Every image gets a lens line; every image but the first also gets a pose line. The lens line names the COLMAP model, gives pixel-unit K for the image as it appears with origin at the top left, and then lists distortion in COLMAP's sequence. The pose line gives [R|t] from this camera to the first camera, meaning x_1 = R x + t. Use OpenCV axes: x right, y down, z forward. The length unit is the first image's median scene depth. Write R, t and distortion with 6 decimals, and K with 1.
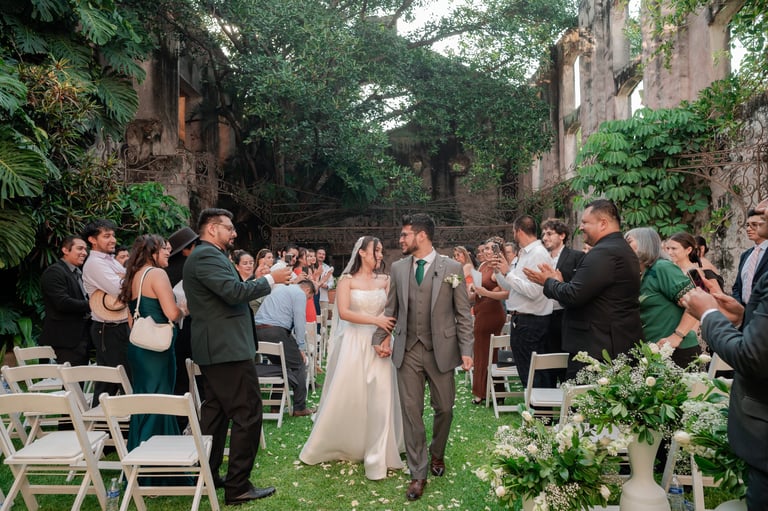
lens RADIAL K [[564.9, 0, 361.6], [0, 564.9, 256.6], [0, 0, 1]] dist [-0.030080, 0.058291]
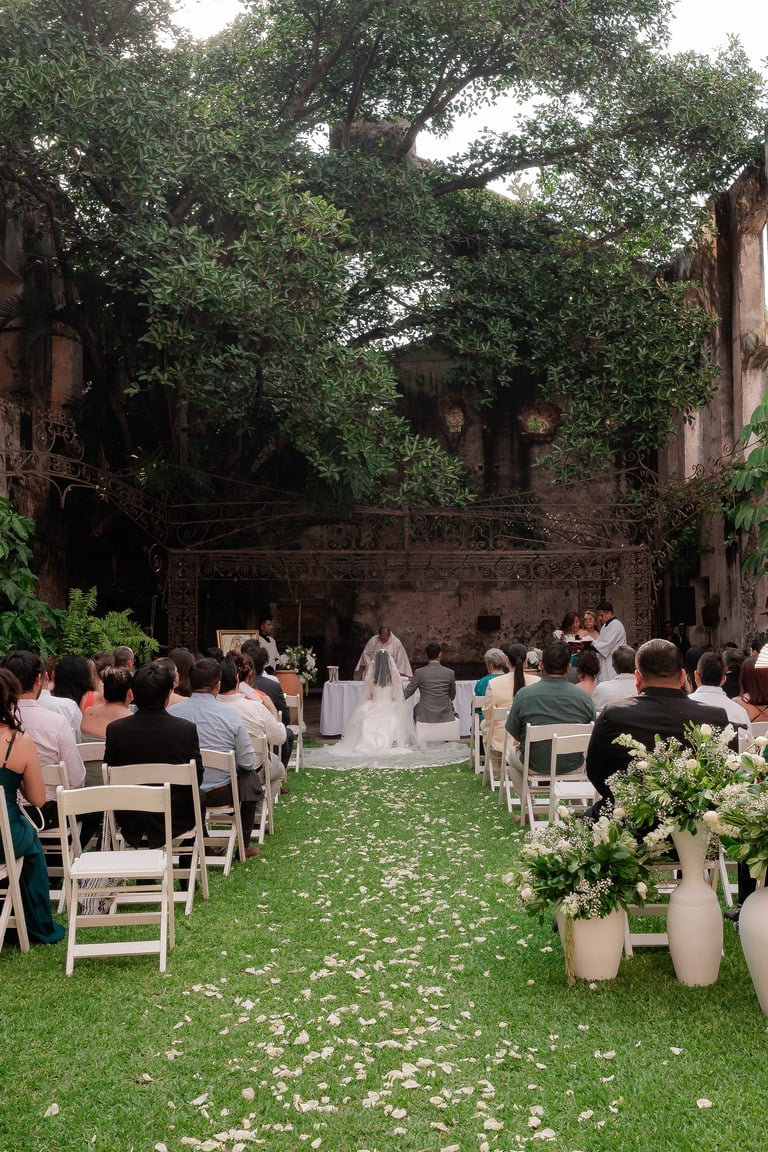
lens RADIAL K [[1902.4, 0, 355.3], [0, 1902.4, 573.2], [0, 0, 1]] dist [0.019359, 0.224473]
pose [[0.999478, 0.007940, 0.031315, -0.044232], [-0.007797, 0.999959, -0.004676, -0.023859], [-0.031351, 0.004429, 0.999499, -0.754360]]
